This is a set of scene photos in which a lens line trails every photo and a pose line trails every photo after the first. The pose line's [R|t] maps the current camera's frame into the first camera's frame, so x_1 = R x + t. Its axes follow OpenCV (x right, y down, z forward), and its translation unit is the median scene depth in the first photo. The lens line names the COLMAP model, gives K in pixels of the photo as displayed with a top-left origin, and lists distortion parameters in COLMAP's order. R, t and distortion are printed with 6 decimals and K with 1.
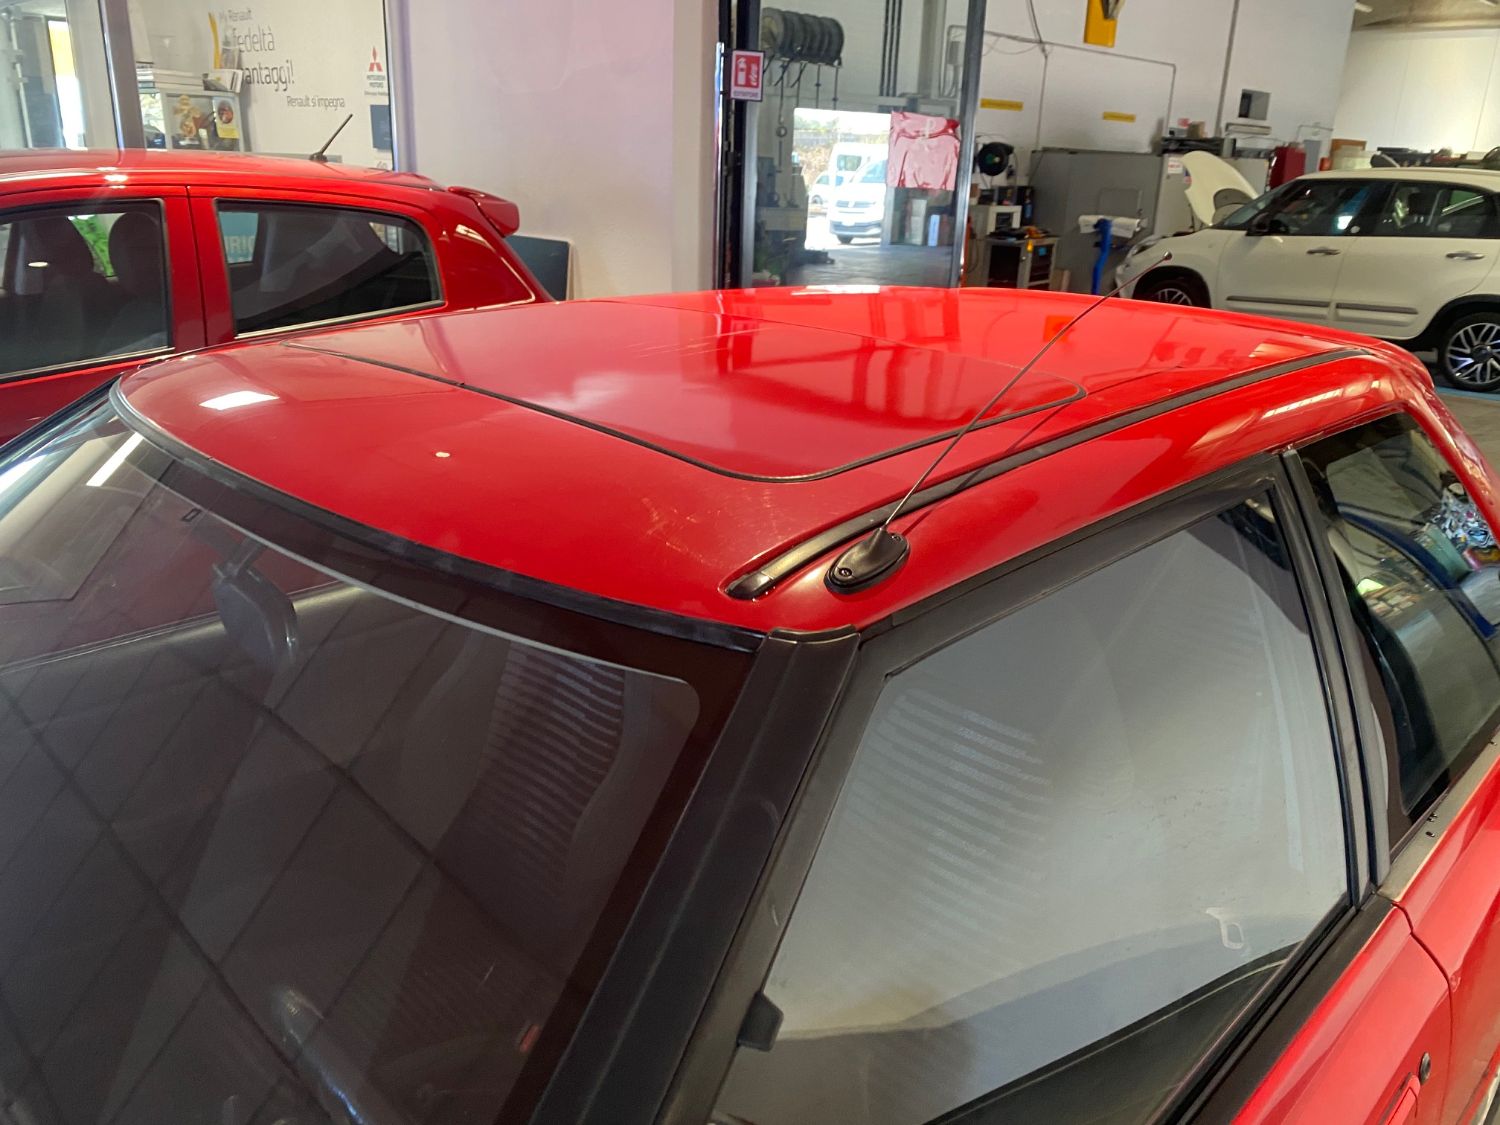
lens RADIAL K [[1159.1, 0, 760.8], [0, 1159.1, 552.4], [0, 0, 1]] dist [0.007755, -0.001500]
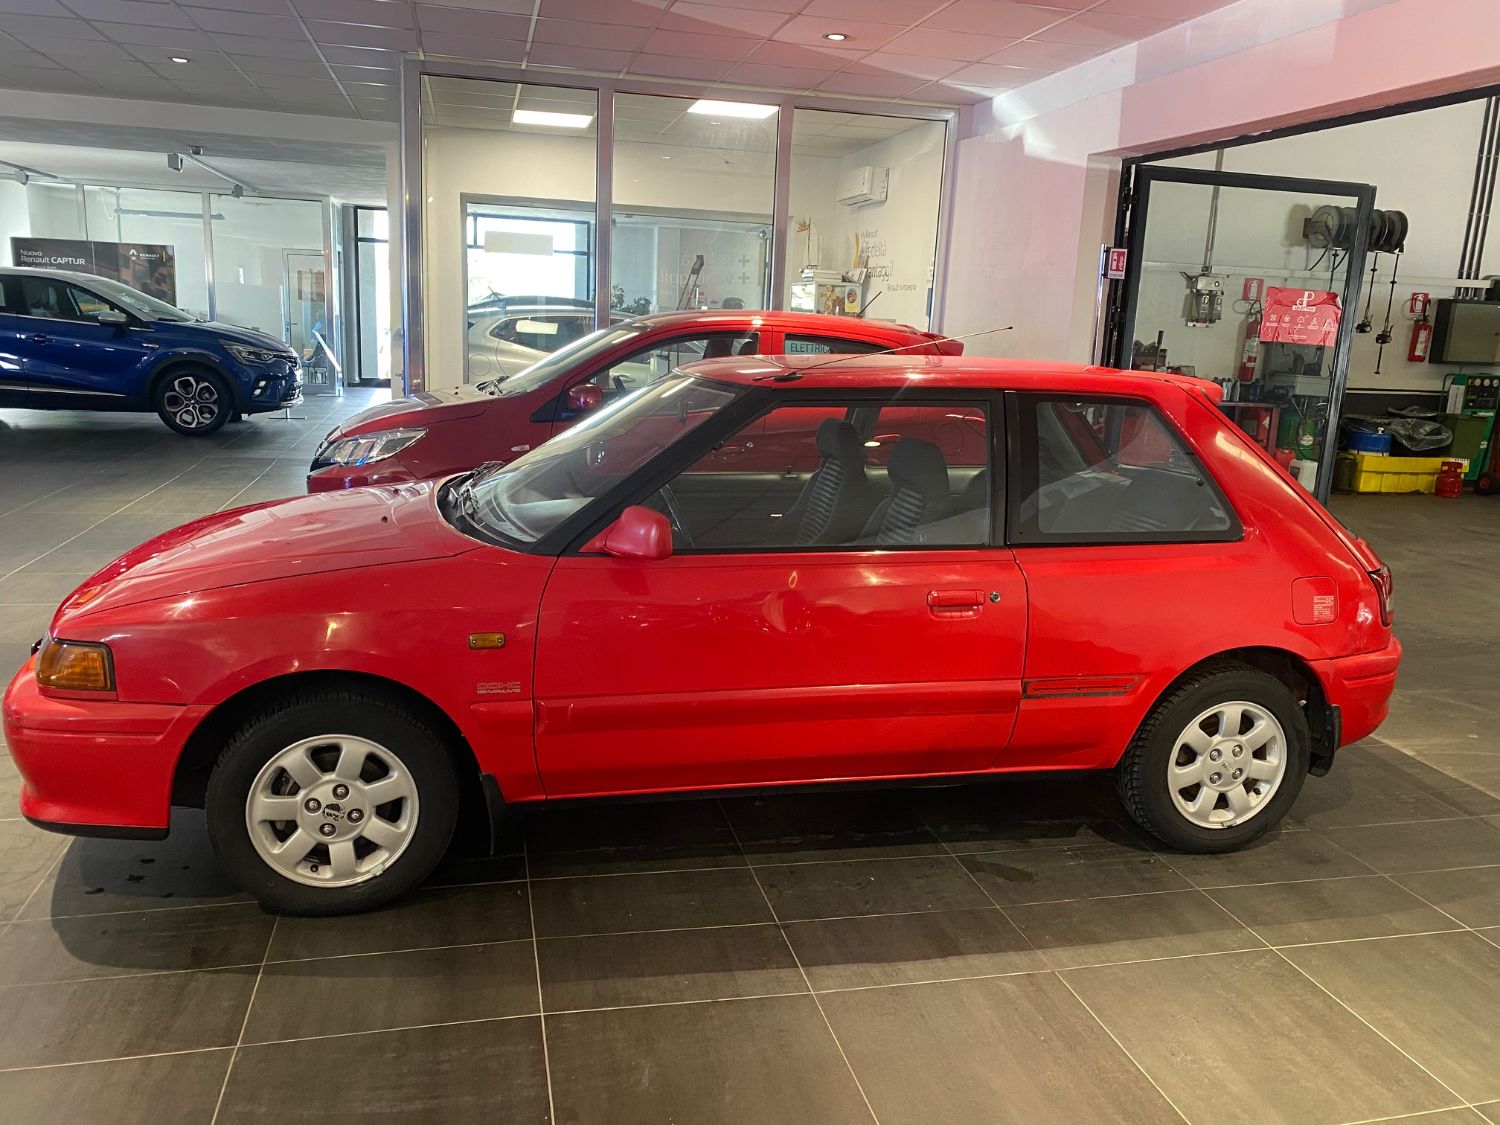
lens RADIAL K [[1146.9, 0, 745.8], [0, 1146.9, 569.1], [0, 0, 1]] dist [0.021276, -0.002313]
pose [[0.844197, 0.117782, -0.522932, 0.136034], [-0.187908, 0.978680, -0.082917, 0.065072], [0.502018, 0.168262, 0.848331, -0.150664]]
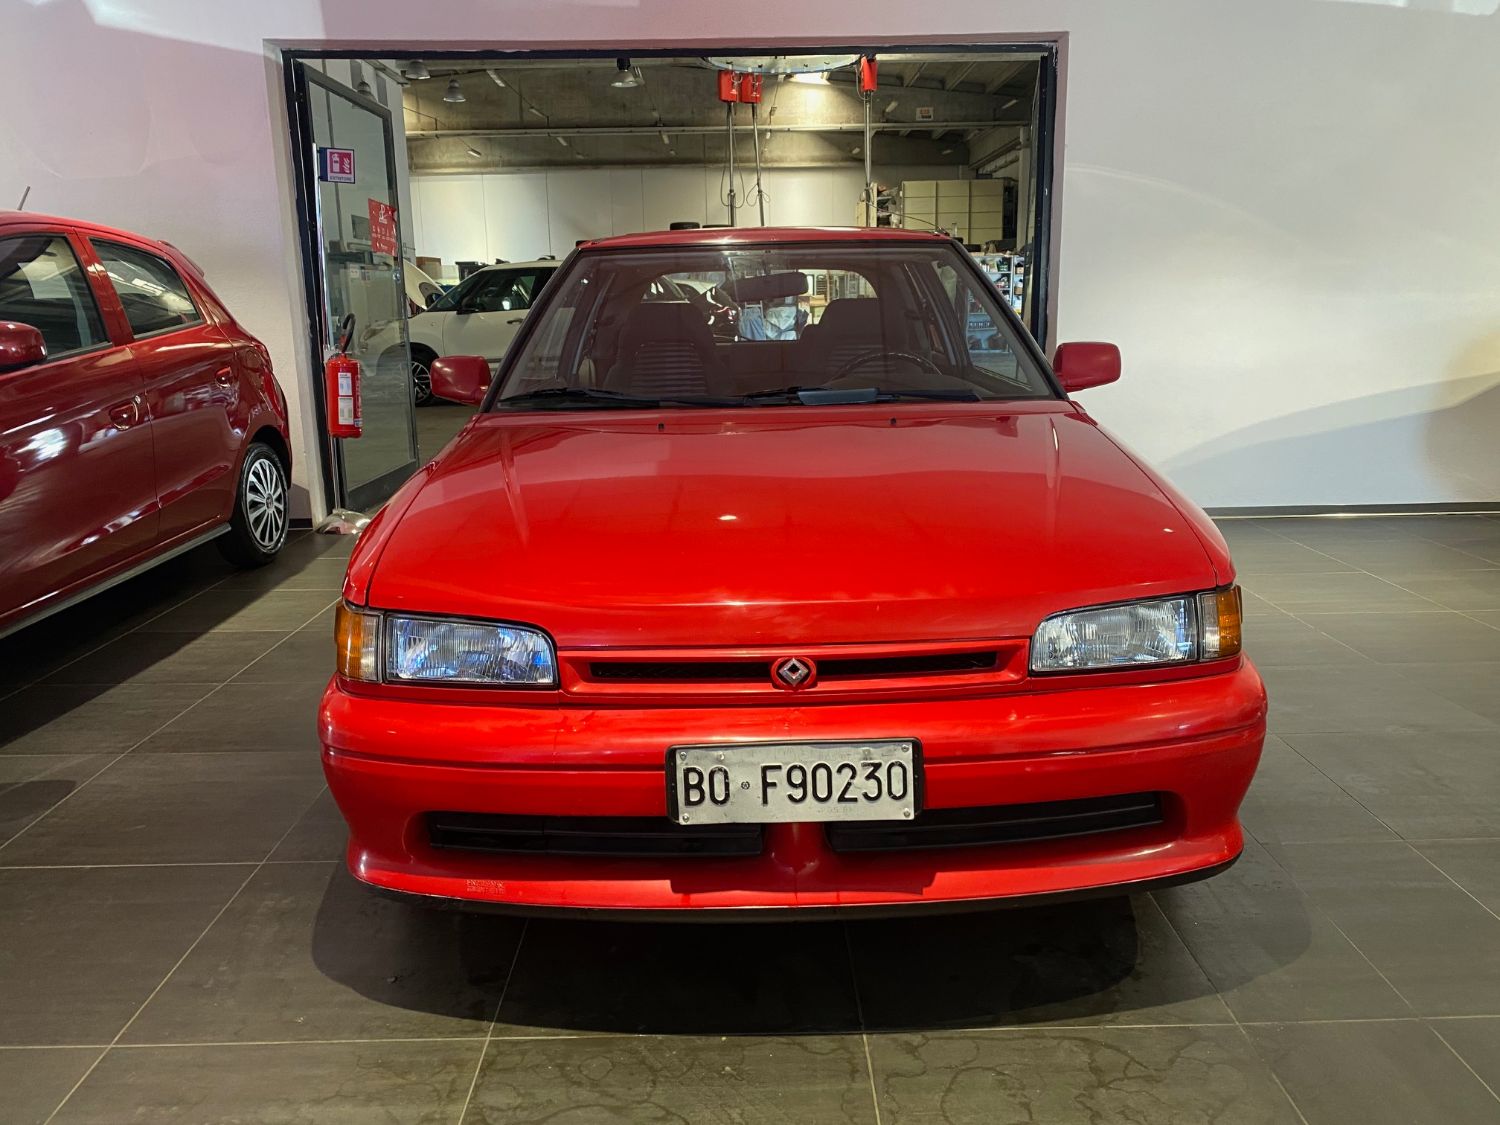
lens RADIAL K [[1154.0, 0, 738.6], [0, 1154.0, 564.1], [0, 0, 1]] dist [0.011430, -0.000358]
pose [[0.718565, -0.205216, 0.664493, -0.235515], [0.269945, 0.962860, 0.005449, 0.063479], [-0.640932, 0.175461, 0.747275, -0.101402]]
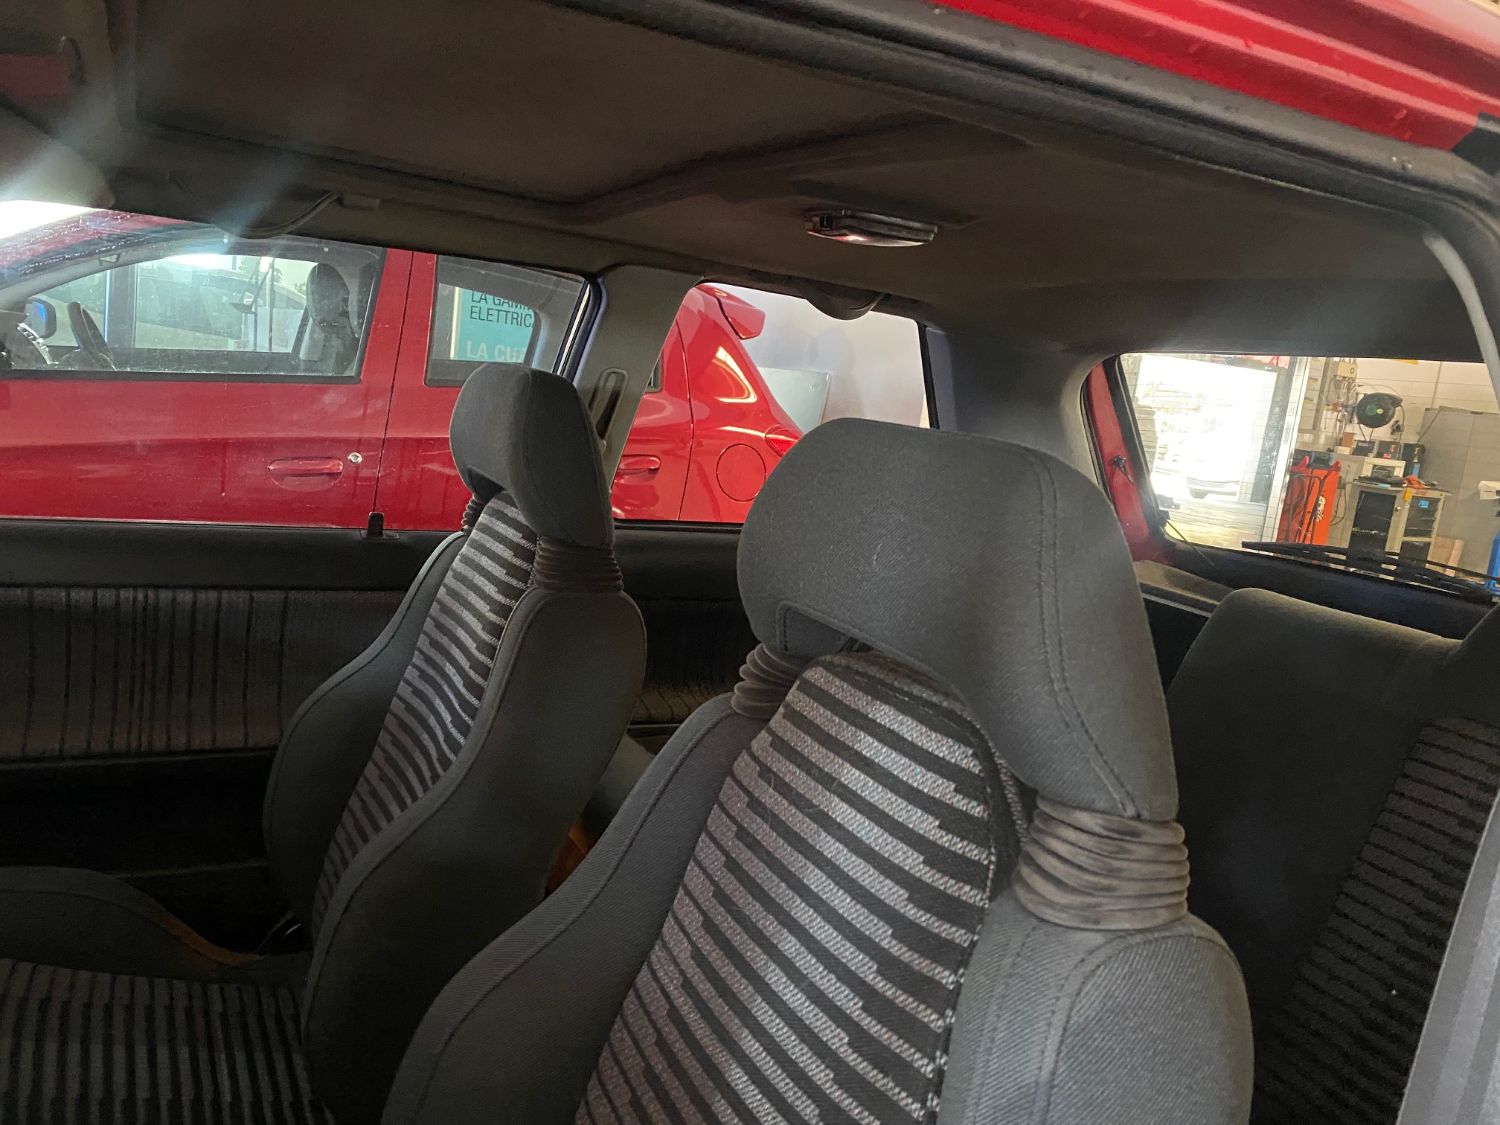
lens RADIAL K [[1146.9, 0, 745.8], [0, 1146.9, 569.1], [0, 0, 1]] dist [0.021276, -0.002313]
pose [[0.944474, 0.127550, -0.302820, 0.028616], [-0.182977, 0.969631, -0.162278, 0.018465], [0.272925, 0.208677, 0.939130, 0.055791]]
